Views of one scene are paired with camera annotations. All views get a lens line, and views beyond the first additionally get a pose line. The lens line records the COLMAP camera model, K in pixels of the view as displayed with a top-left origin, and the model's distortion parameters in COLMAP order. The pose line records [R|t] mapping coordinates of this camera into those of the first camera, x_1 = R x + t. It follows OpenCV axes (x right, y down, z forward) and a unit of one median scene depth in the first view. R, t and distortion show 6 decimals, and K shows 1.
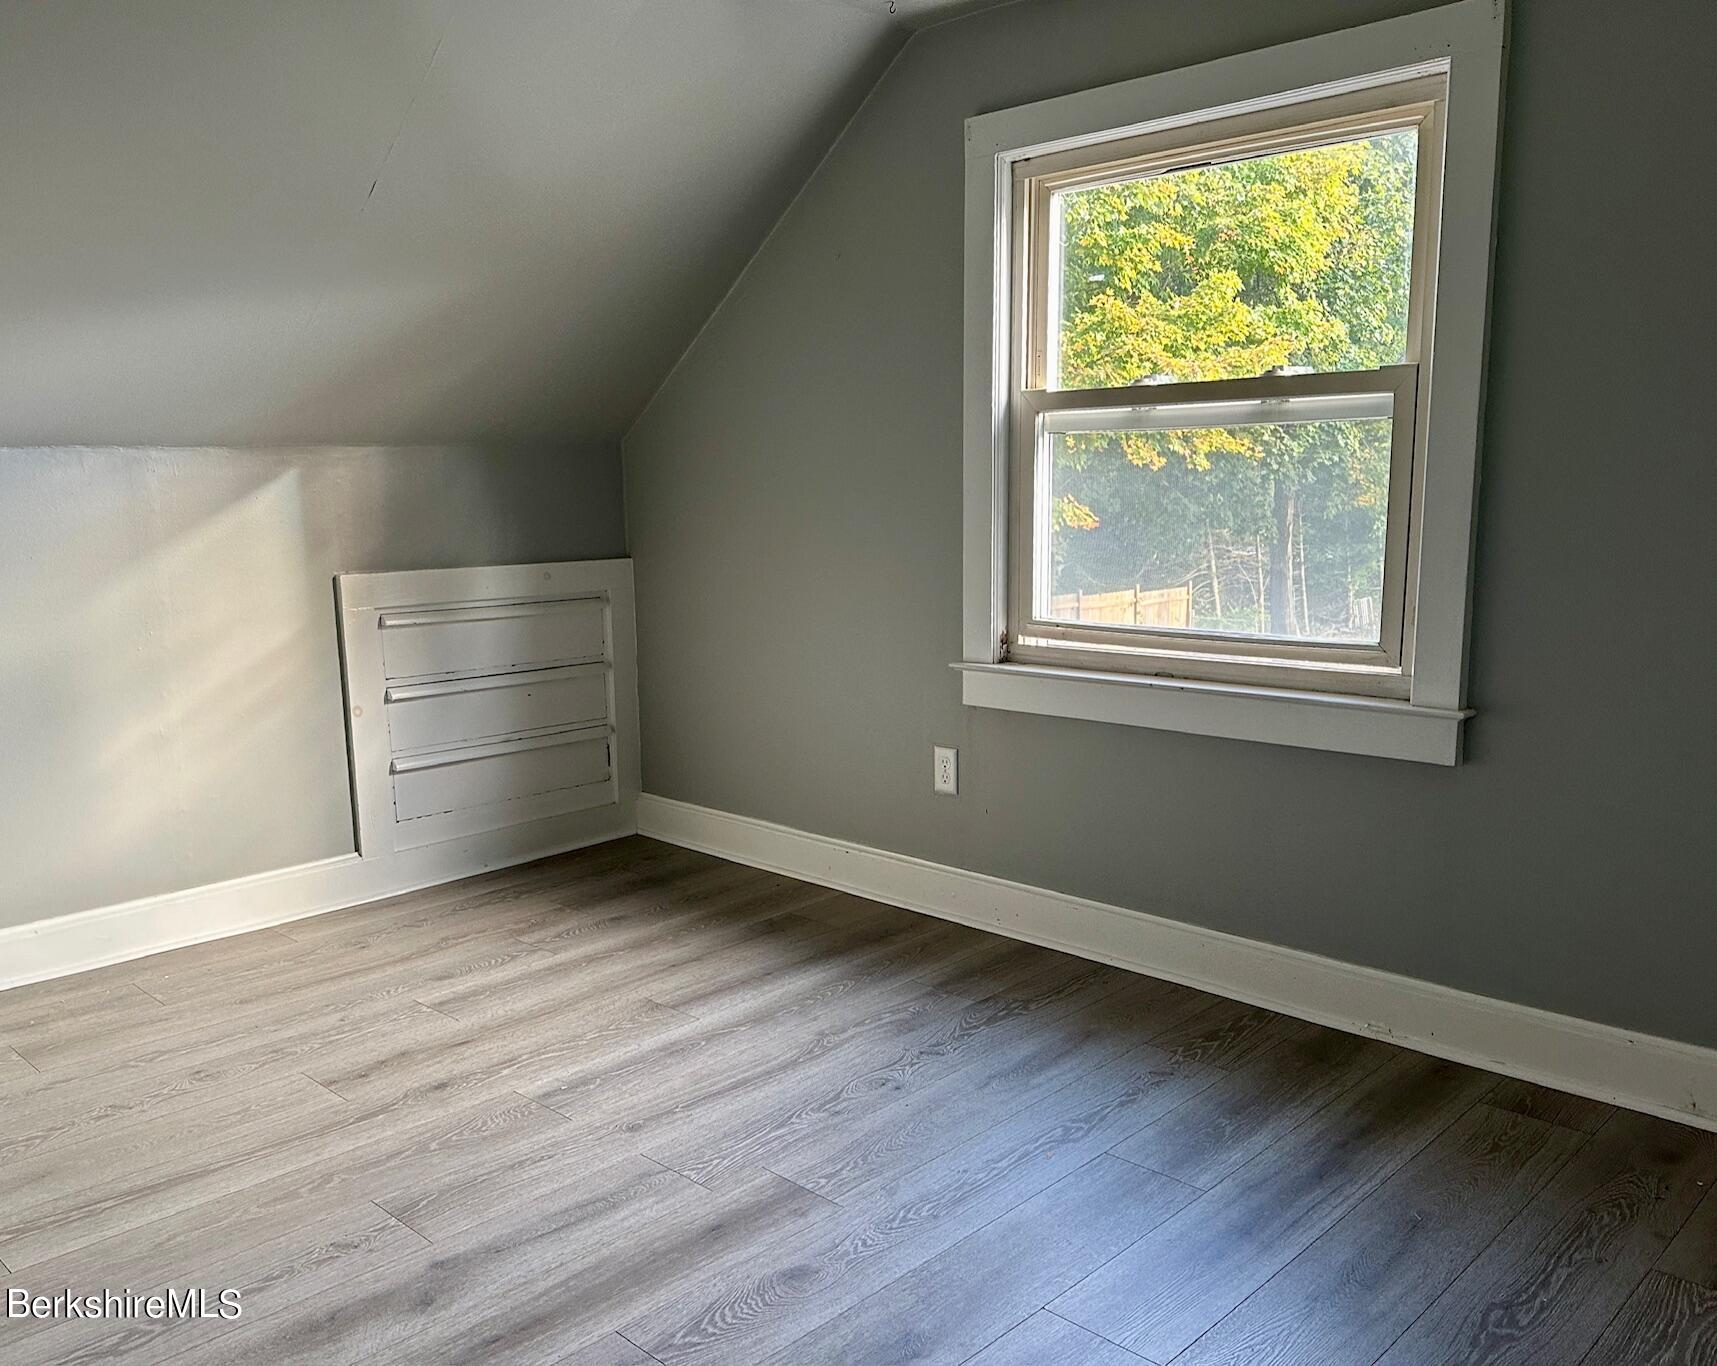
lens RADIAL K [[1493.0, 0, 862.6], [0, 1493.0, 784.9], [0, 0, 1]] dist [0.179436, -0.466267]
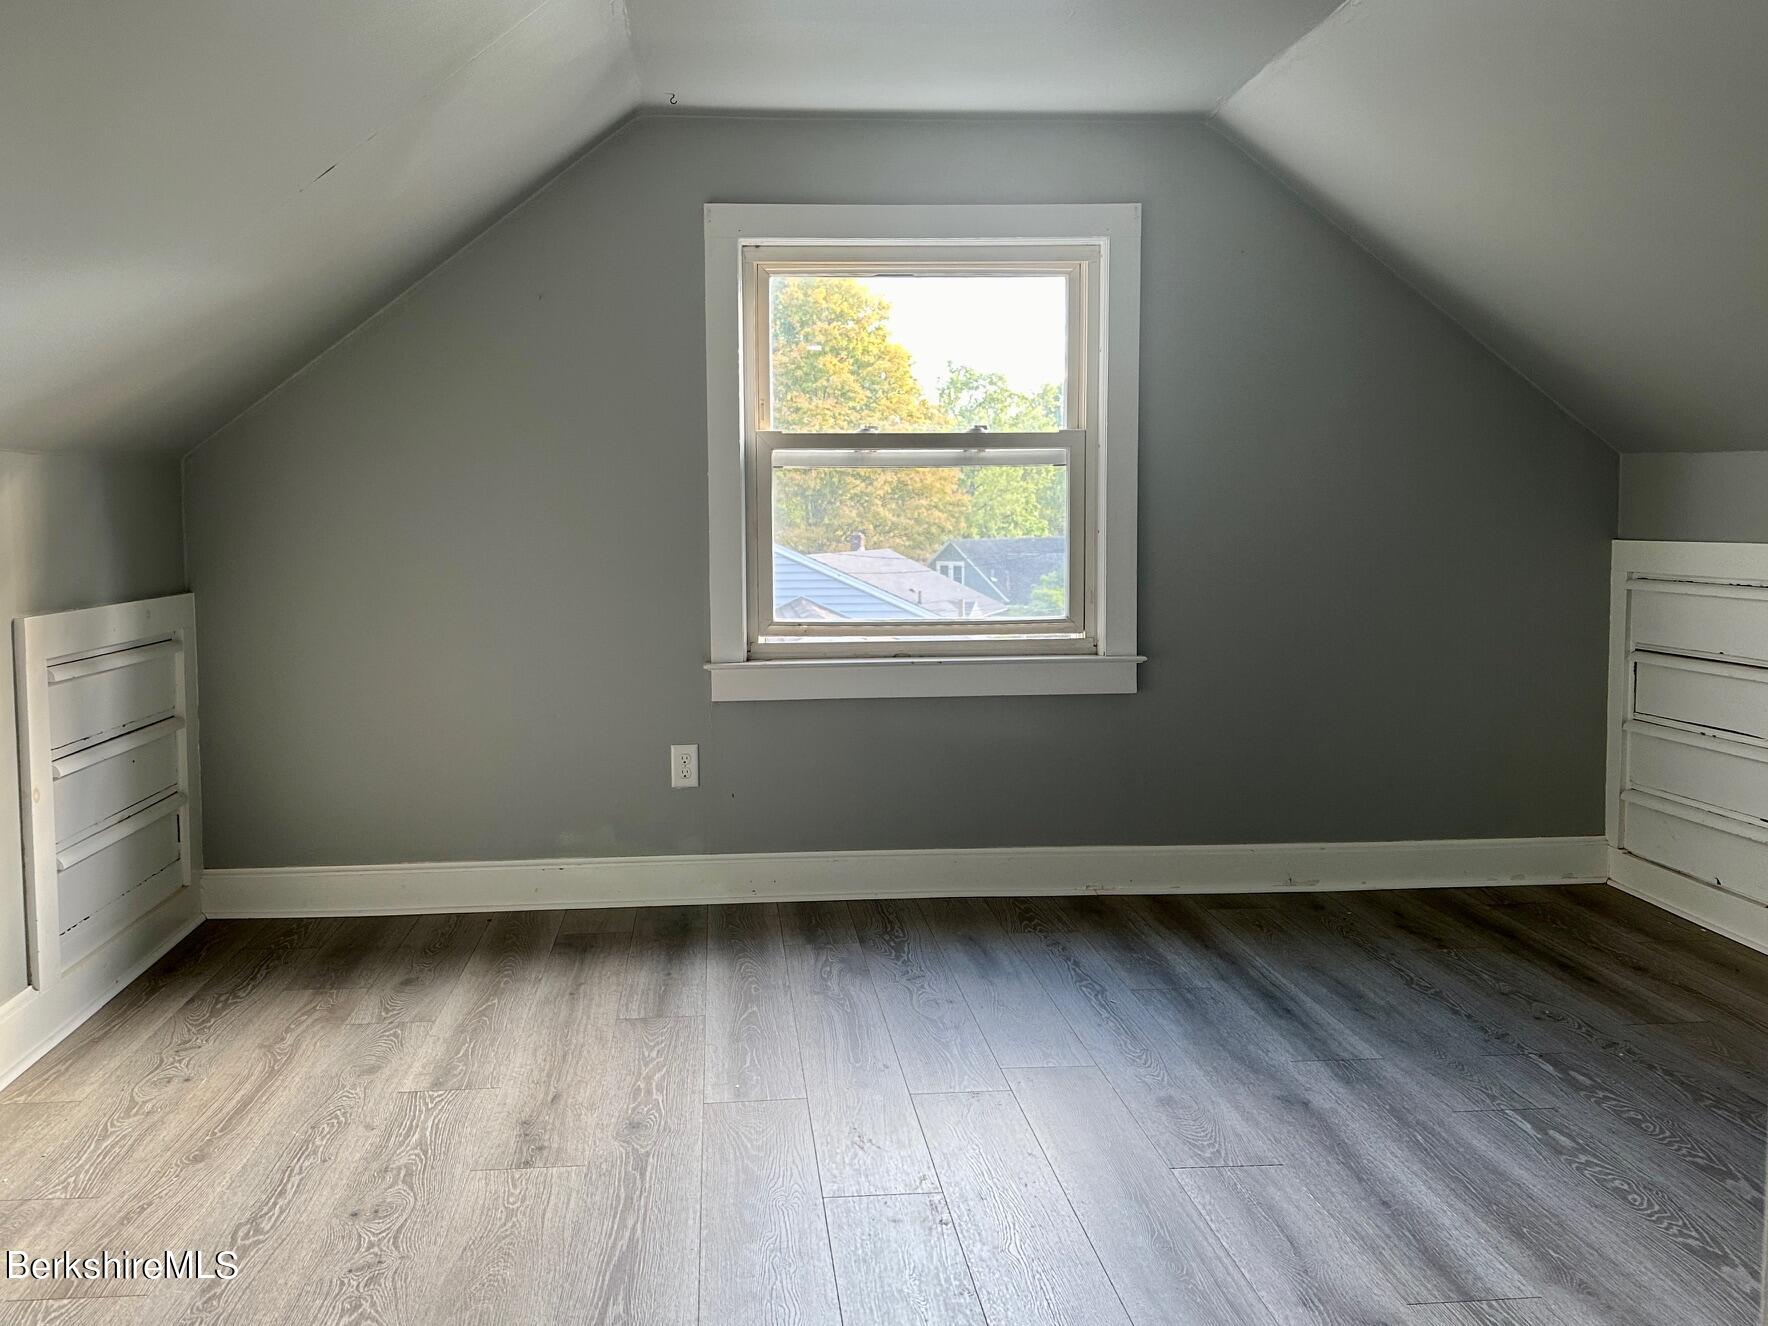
lens RADIAL K [[1486.9, 0, 884.3], [0, 1486.9, 641.4], [0, 0, 1]] dist [0.161682, -0.359625]
pose [[0.621975, -0.054507, 0.781138, -0.742461], [0.160389, 0.985292, -0.058956, -0.012700], [-0.766435, 0.161955, 0.621569, 0.214192]]
